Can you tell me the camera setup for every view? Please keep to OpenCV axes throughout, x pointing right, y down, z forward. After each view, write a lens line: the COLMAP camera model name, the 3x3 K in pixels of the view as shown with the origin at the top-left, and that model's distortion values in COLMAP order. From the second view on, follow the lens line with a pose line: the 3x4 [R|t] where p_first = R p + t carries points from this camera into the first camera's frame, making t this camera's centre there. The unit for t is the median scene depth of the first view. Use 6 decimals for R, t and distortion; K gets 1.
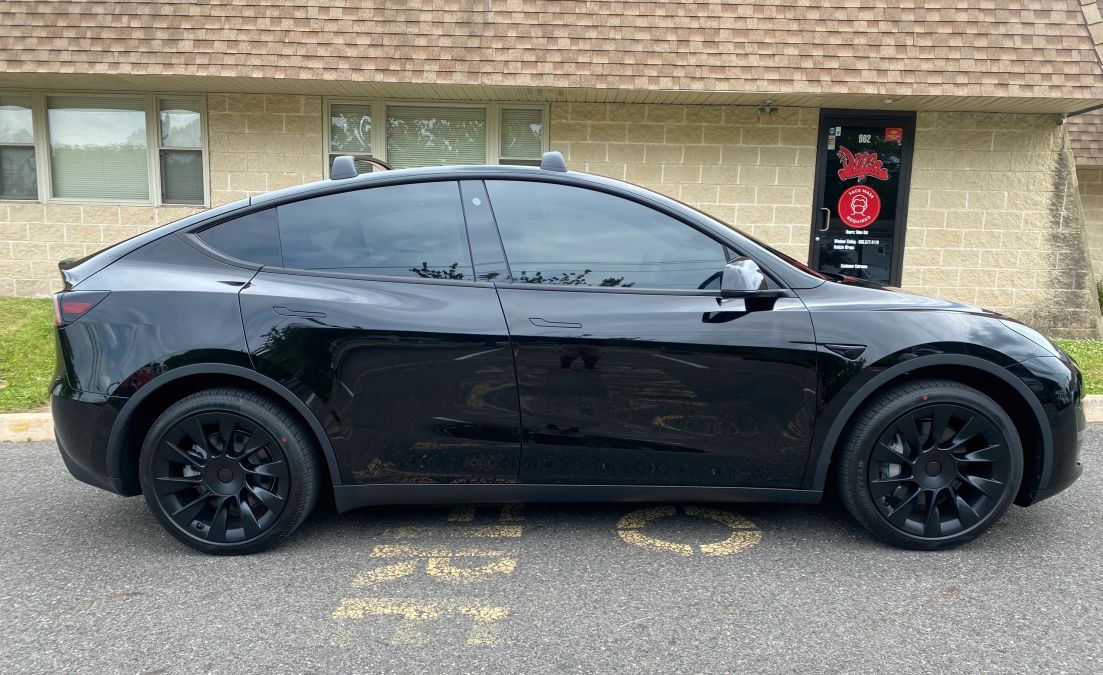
lens RADIAL K [[841.3, 0, 554.3], [0, 841.3, 402.8], [0, 0, 1]] dist [0.026007, -0.026120]
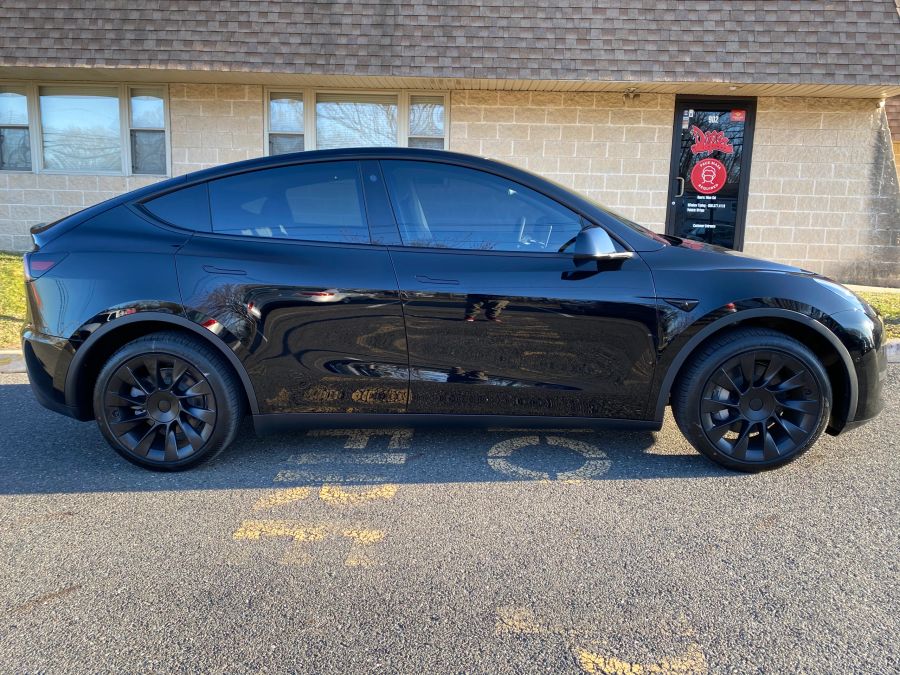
lens RADIAL K [[684.9, 0, 450.5], [0, 684.9, 330.1], [0, 0, 1]] dist [0.028246, -0.026821]
pose [[0.999744, 0.004919, -0.022084, 0.020248], [-0.004984, 0.999983, -0.002913, -0.011096], [0.022069, 0.003023, 0.999752, 0.021115]]
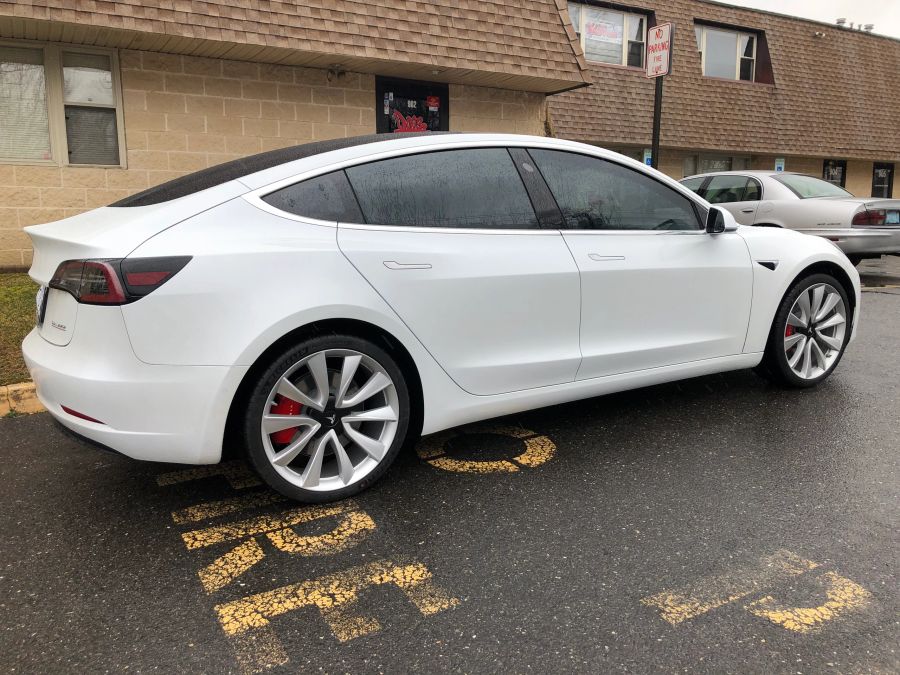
lens RADIAL K [[736.9, 0, 447.2], [0, 736.9, 326.4], [0, 0, 1]] dist [0.016669, 0.000016]
pose [[0.864620, -0.098483, 0.492679, -0.142855], [0.111754, 0.993733, 0.002518, -0.001751], [-0.489839, 0.052882, 0.870207, 0.107371]]
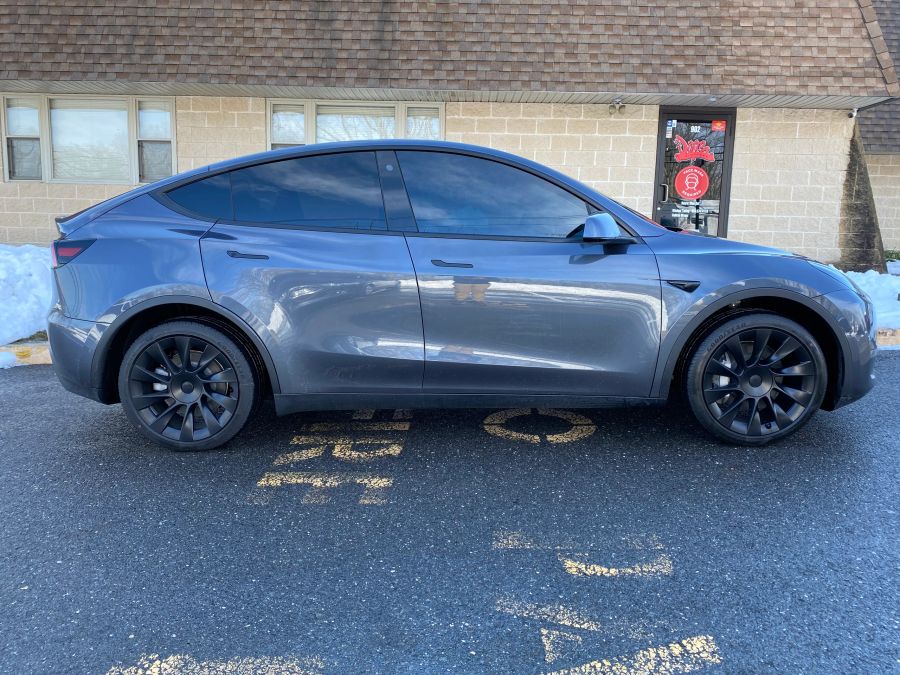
lens RADIAL K [[684.9, 0, 451.6], [0, 684.9, 330.4], [0, 0, 1]] dist [0.028246, -0.026821]
pose [[0.999933, -0.000584, -0.011542, 0.017633], [0.000270, 0.999630, -0.027211, 0.015906], [0.011554, 0.027206, 0.999563, -0.022247]]
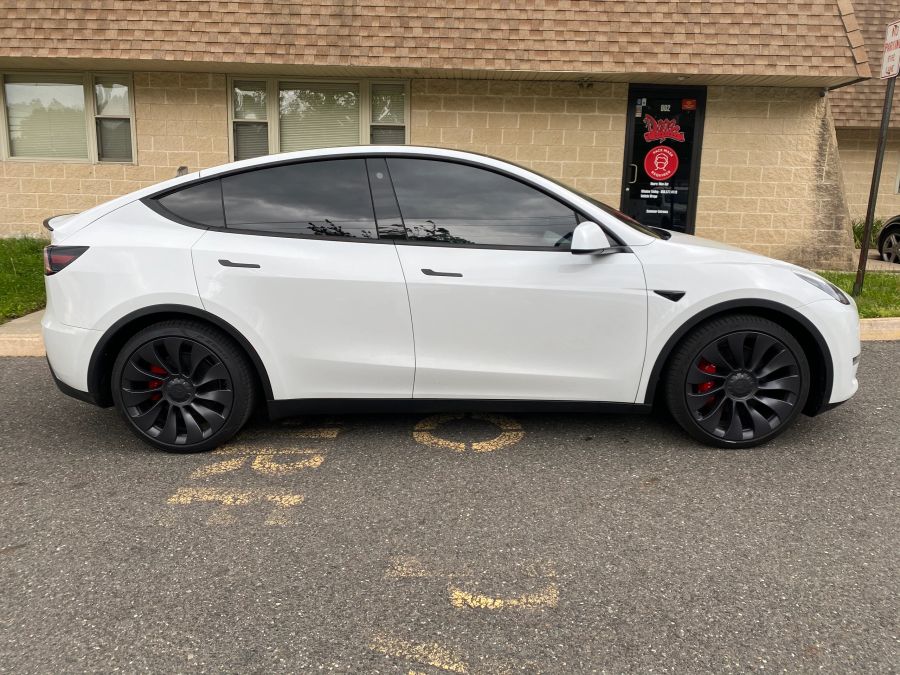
lens RADIAL K [[684.9, 0, 453.4], [0, 684.9, 331.1], [0, 0, 1]] dist [0.028246, -0.026821]
pose [[0.999999, -0.001615, -0.000510, 0.063393], [0.001627, 0.999716, 0.023771, -0.011869], [0.000472, -0.023771, 0.999717, -0.016236]]
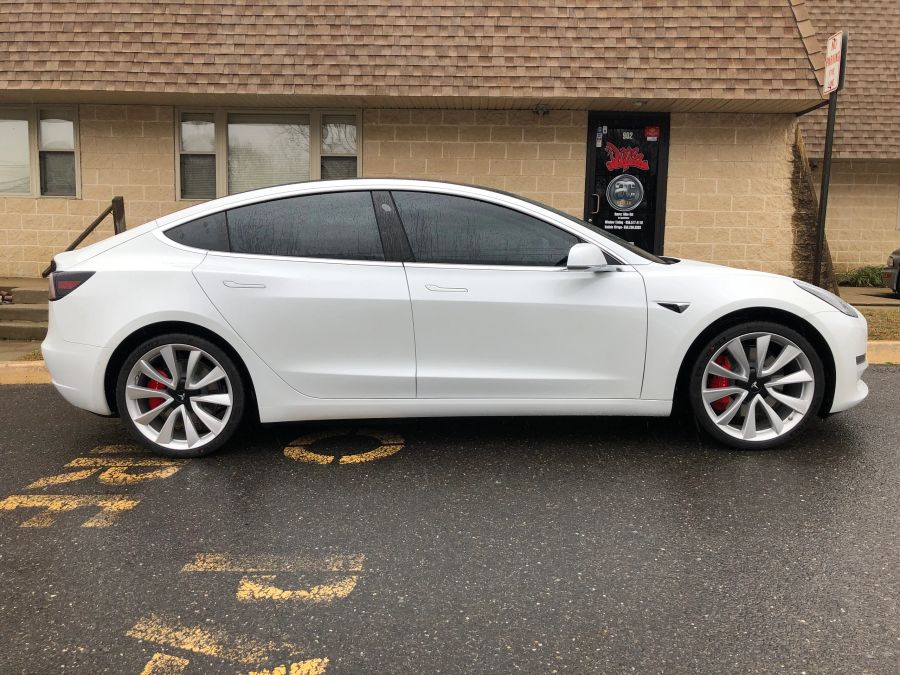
lens RADIAL K [[736.9, 0, 448.0], [0, 736.9, 331.2], [0, 0, 1]] dist [0.016669, 0.000016]
pose [[0.999742, -0.006145, -0.021881, 0.152011], [0.004823, 0.998189, -0.059958, 0.023764], [0.022210, 0.059837, 0.997961, -0.024688]]
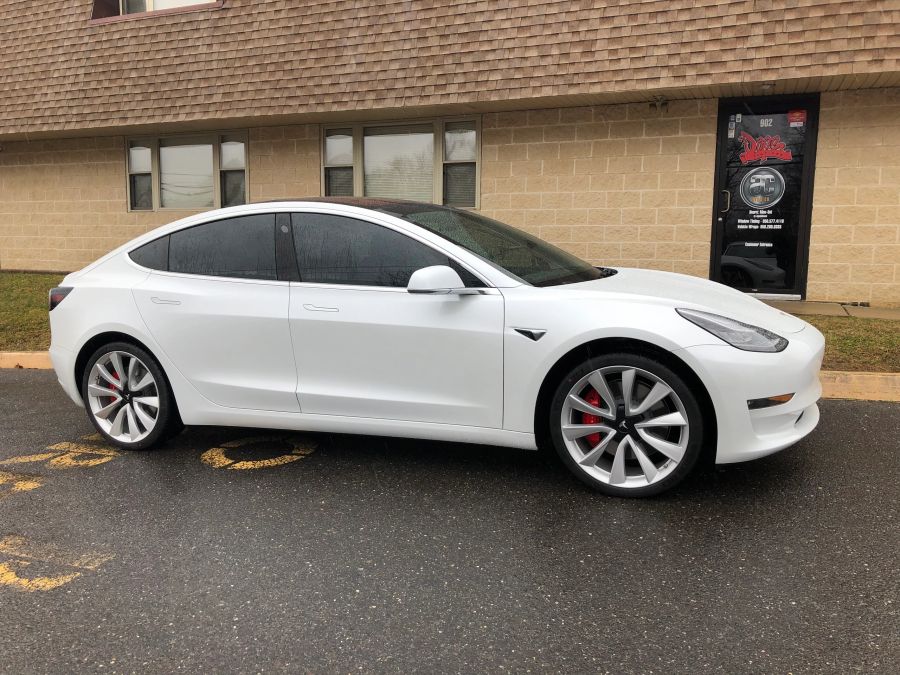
lens RADIAL K [[736.9, 0, 446.5], [0, 736.9, 334.0], [0, 0, 1]] dist [0.016669, 0.000016]
pose [[0.927929, 0.026875, -0.371787, 0.387060], [-0.044835, 0.998203, -0.039747, 0.001679], [0.370051, 0.053552, 0.927467, 0.022579]]
